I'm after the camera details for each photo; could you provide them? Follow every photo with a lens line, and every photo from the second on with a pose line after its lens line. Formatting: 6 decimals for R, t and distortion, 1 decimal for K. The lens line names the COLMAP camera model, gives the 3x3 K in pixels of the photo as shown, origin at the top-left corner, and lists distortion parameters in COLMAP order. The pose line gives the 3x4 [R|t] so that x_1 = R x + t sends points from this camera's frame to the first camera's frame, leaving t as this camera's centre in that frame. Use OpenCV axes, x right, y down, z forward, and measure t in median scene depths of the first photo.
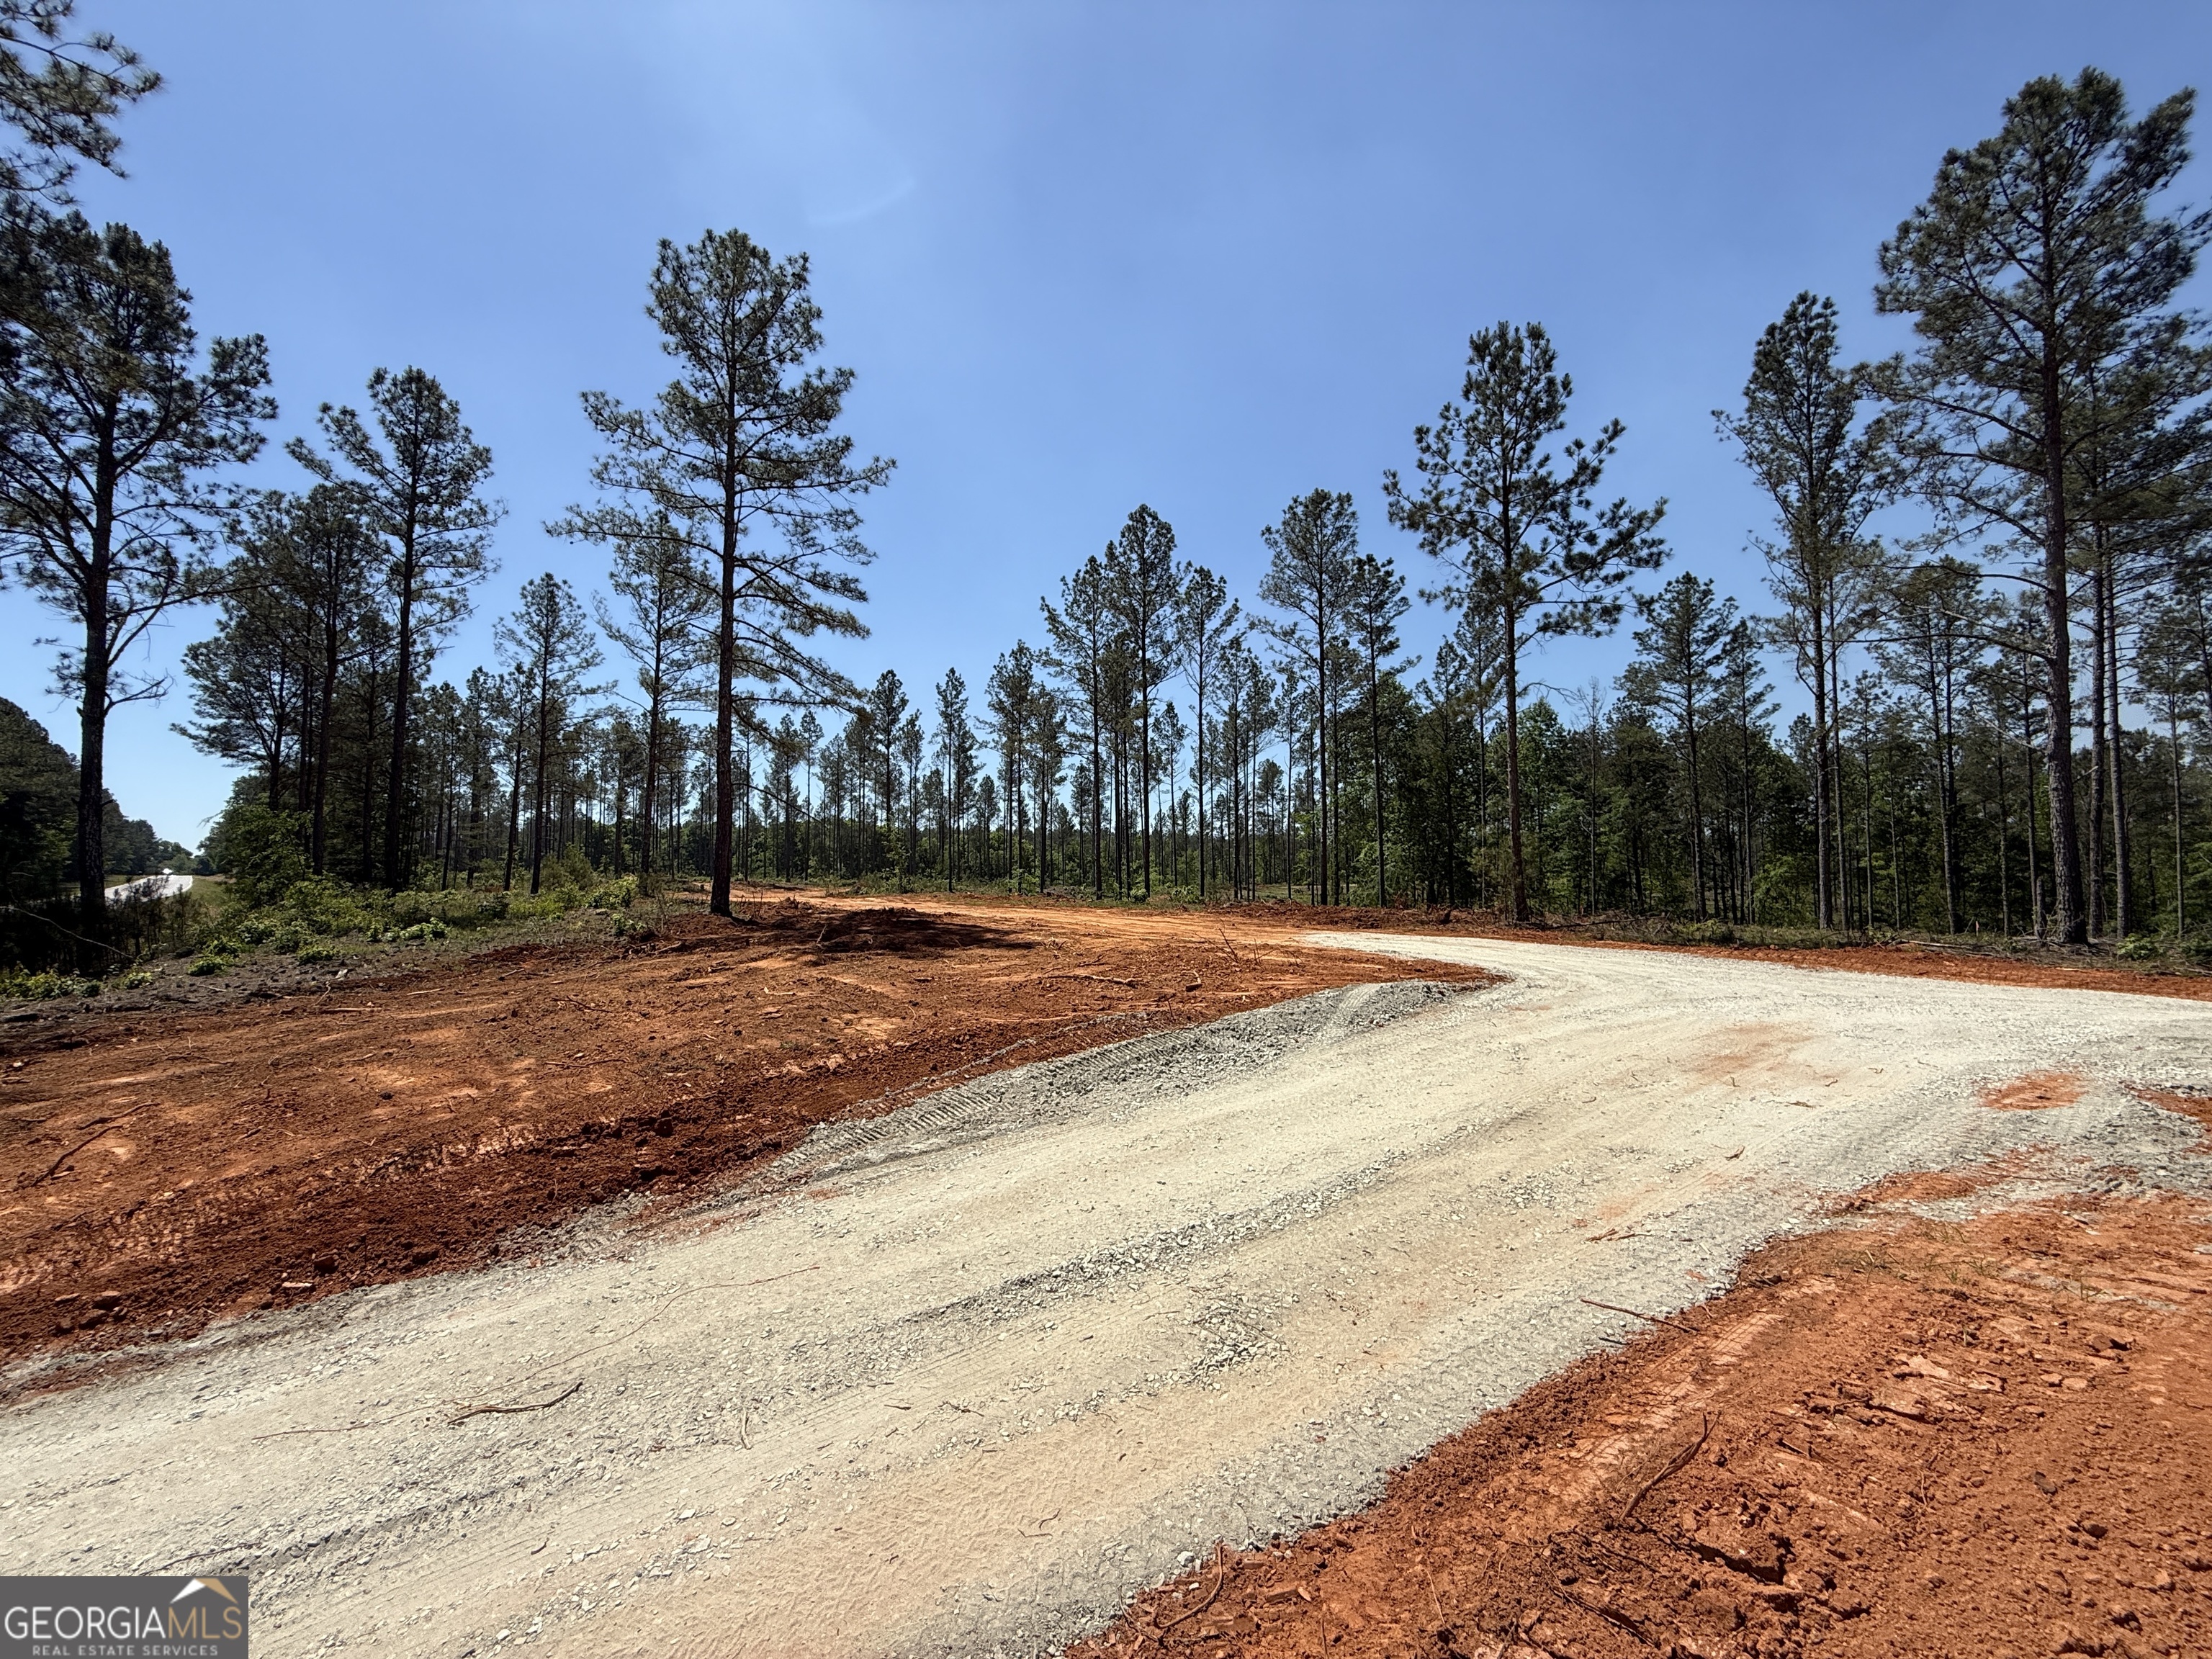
lens RADIAL K [[889.3, 0, 1106.0], [0, 889.3, 829.5], [0, 0, 1]] dist [0.000027, -0.000001]
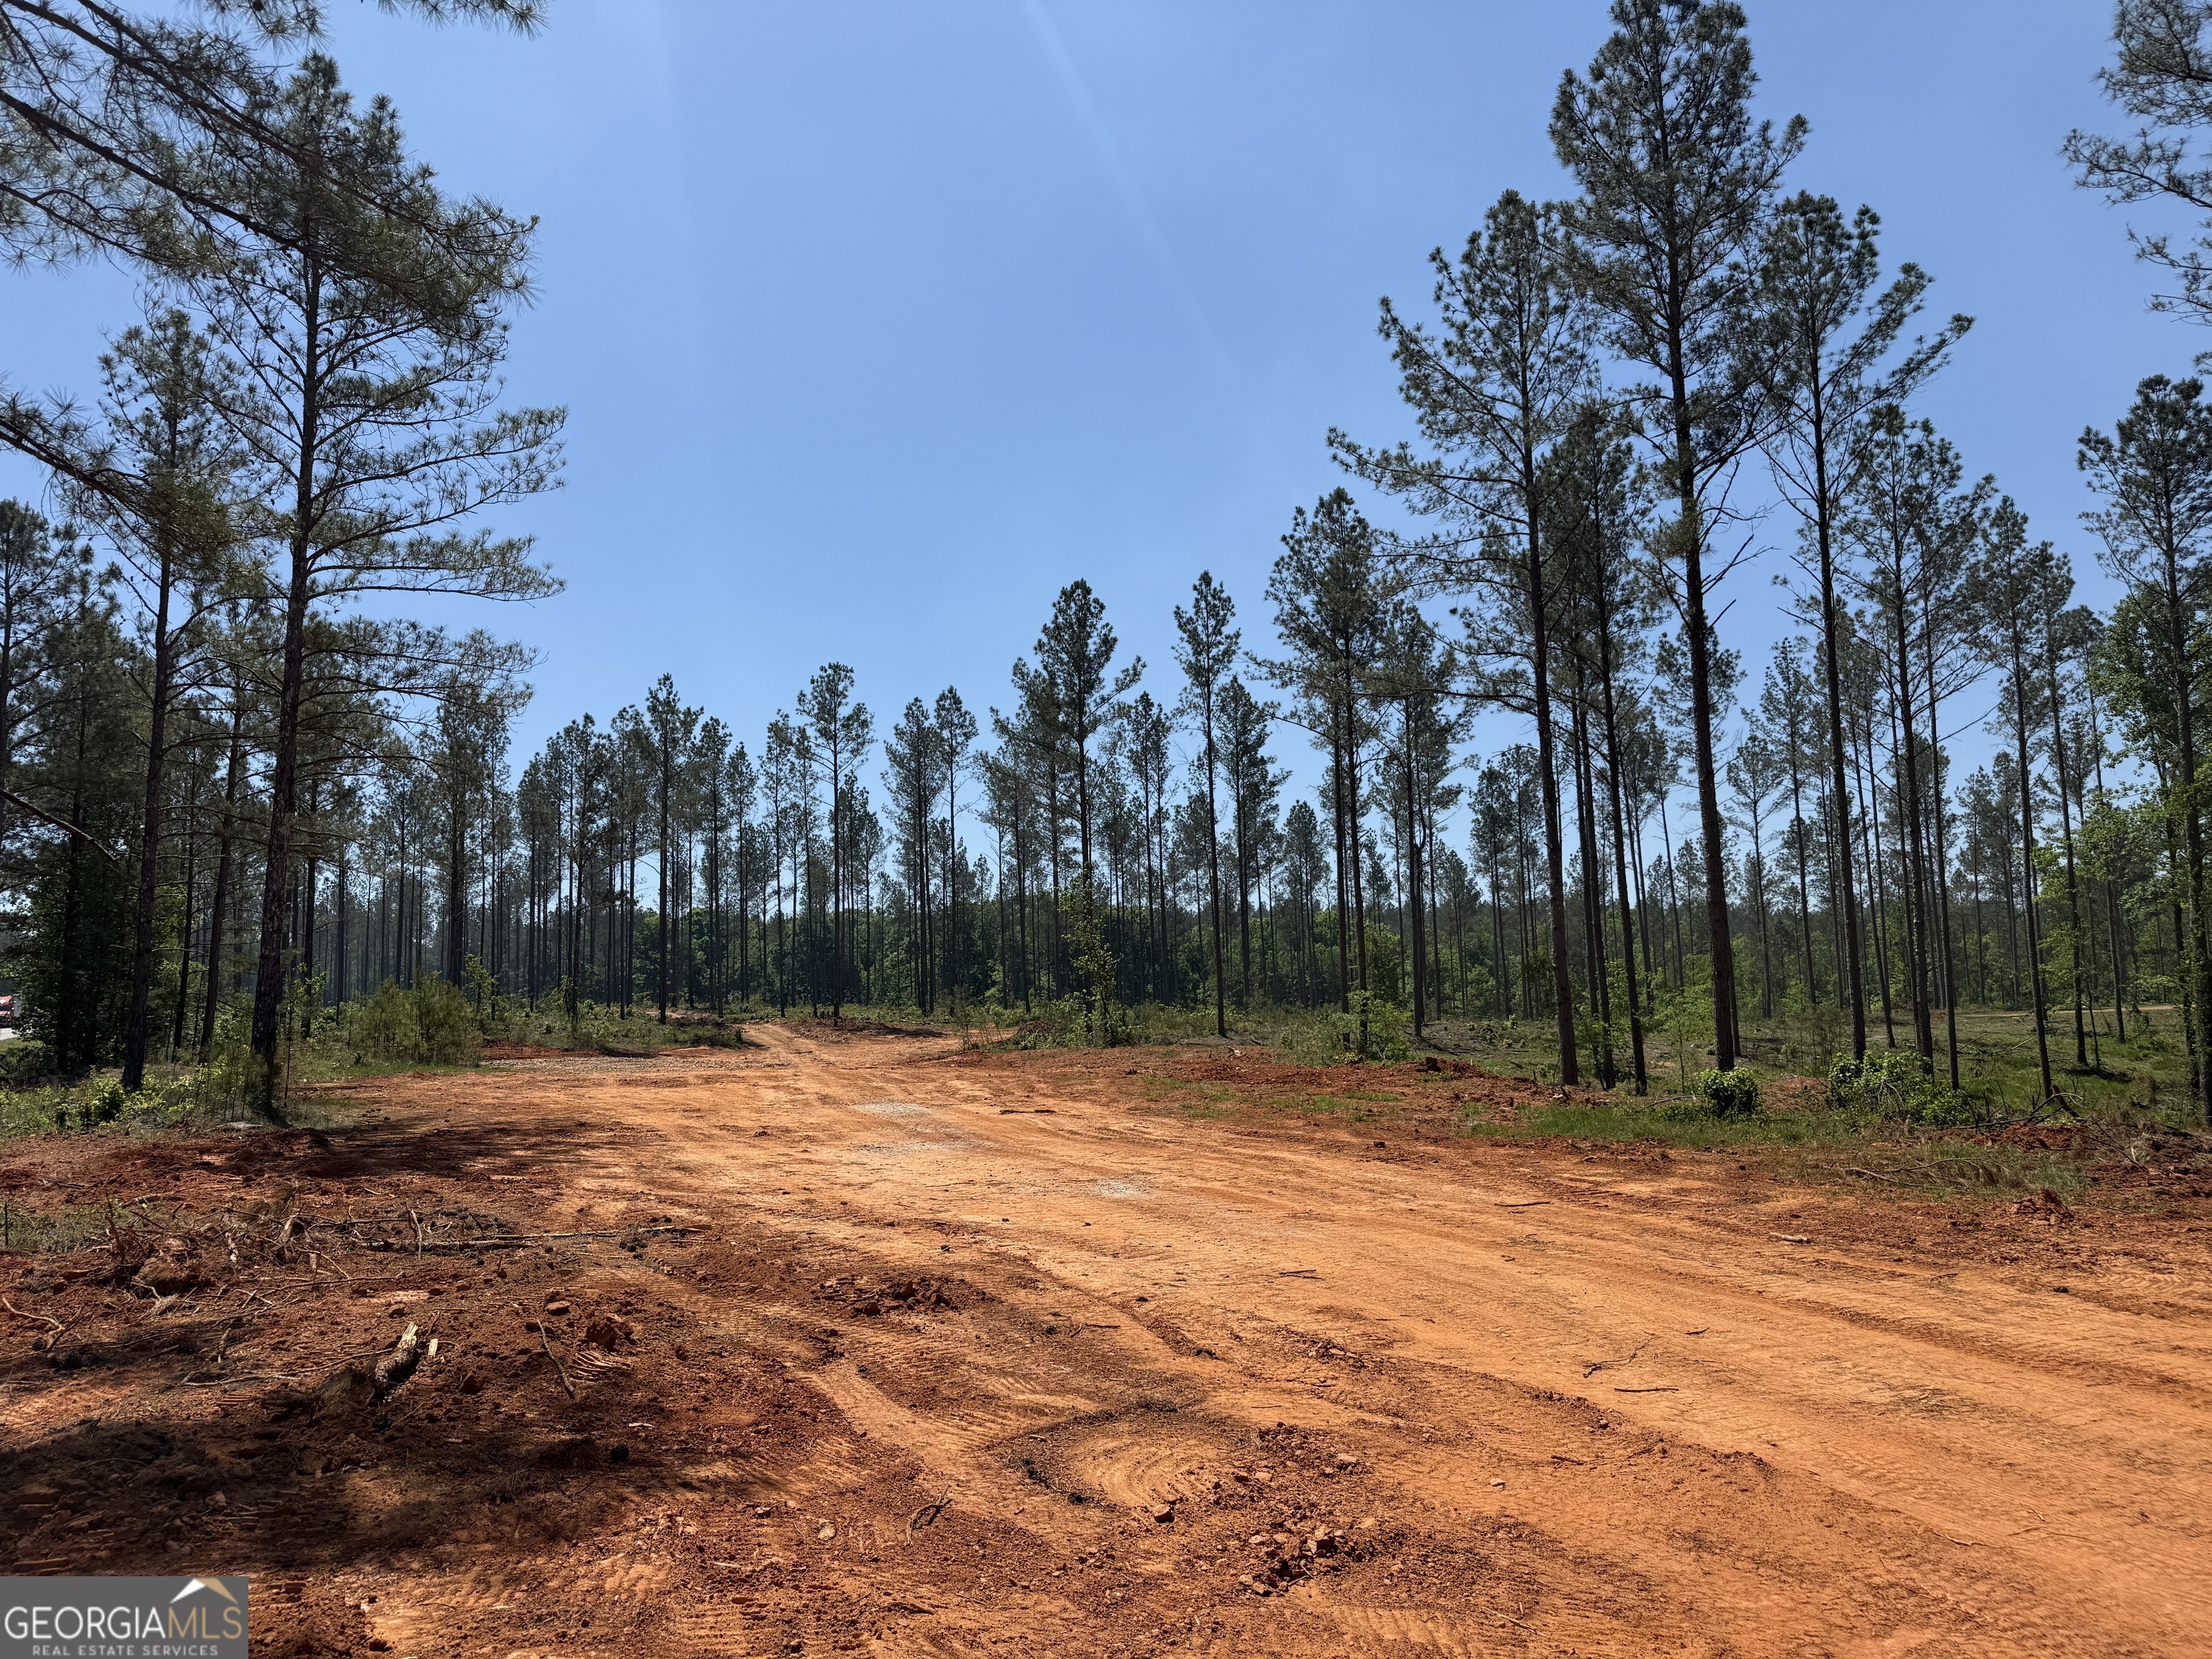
lens RADIAL K [[1524.0, 0, 1106.0], [0, 1524.0, 829.5], [0, 0, 1]] dist [0.036932, -0.150812]
pose [[0.962712, -0.041658, -0.267300, -0.009115], [0.027726, 0.998063, -0.055688, 0.001879], [0.269103, 0.046200, 0.962003, 0.156416]]
